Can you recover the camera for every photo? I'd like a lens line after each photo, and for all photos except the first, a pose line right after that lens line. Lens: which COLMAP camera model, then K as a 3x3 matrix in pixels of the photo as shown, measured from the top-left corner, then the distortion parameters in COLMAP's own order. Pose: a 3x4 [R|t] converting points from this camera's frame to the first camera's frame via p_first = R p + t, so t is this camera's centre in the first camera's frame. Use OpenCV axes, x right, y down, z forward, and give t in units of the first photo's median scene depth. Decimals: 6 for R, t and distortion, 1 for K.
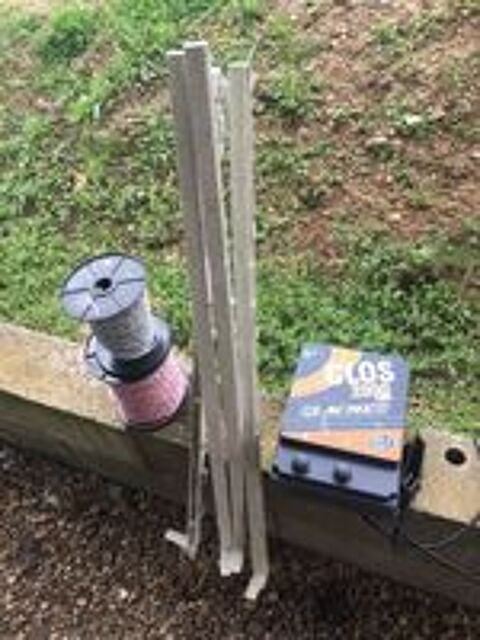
lens RADIAL K [[564.5, 0, 240.0], [0, 564.5, 320.0], [0, 0, 1]] dist [0.005208, -0.002425]
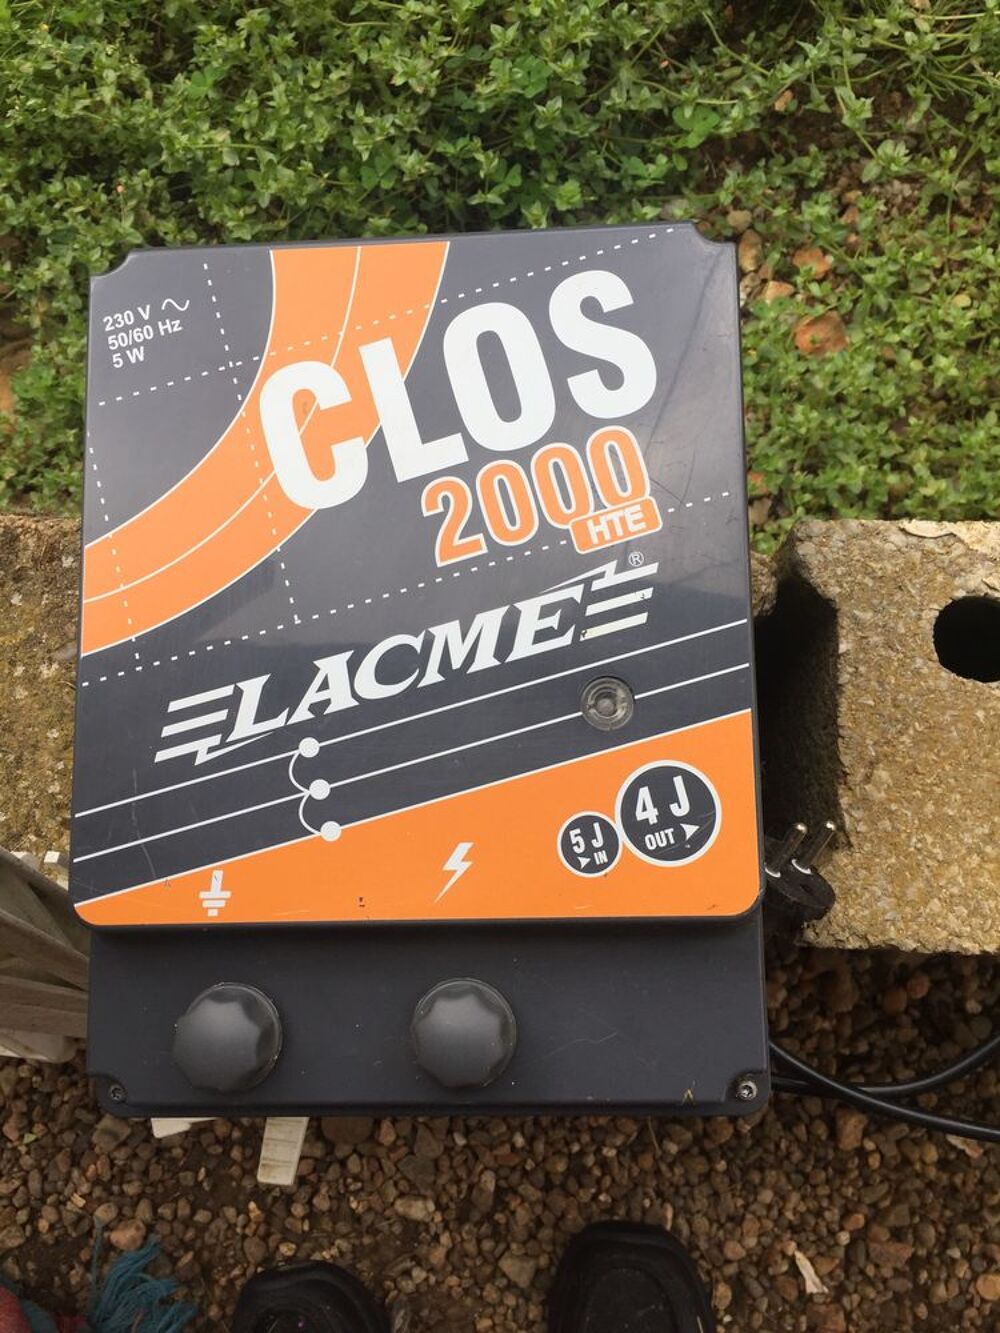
lens RADIAL K [[1175.8, 0, 500.0], [0, 1175.8, 666.5], [0, 0, 1]] dist [0.005208, -0.002425]
pose [[0.961259, -0.270563, 0.052700, 0.182595], [0.204058, 0.827011, 0.523845, -0.018518], [-0.185316, -0.492796, 0.850182, 0.656166]]
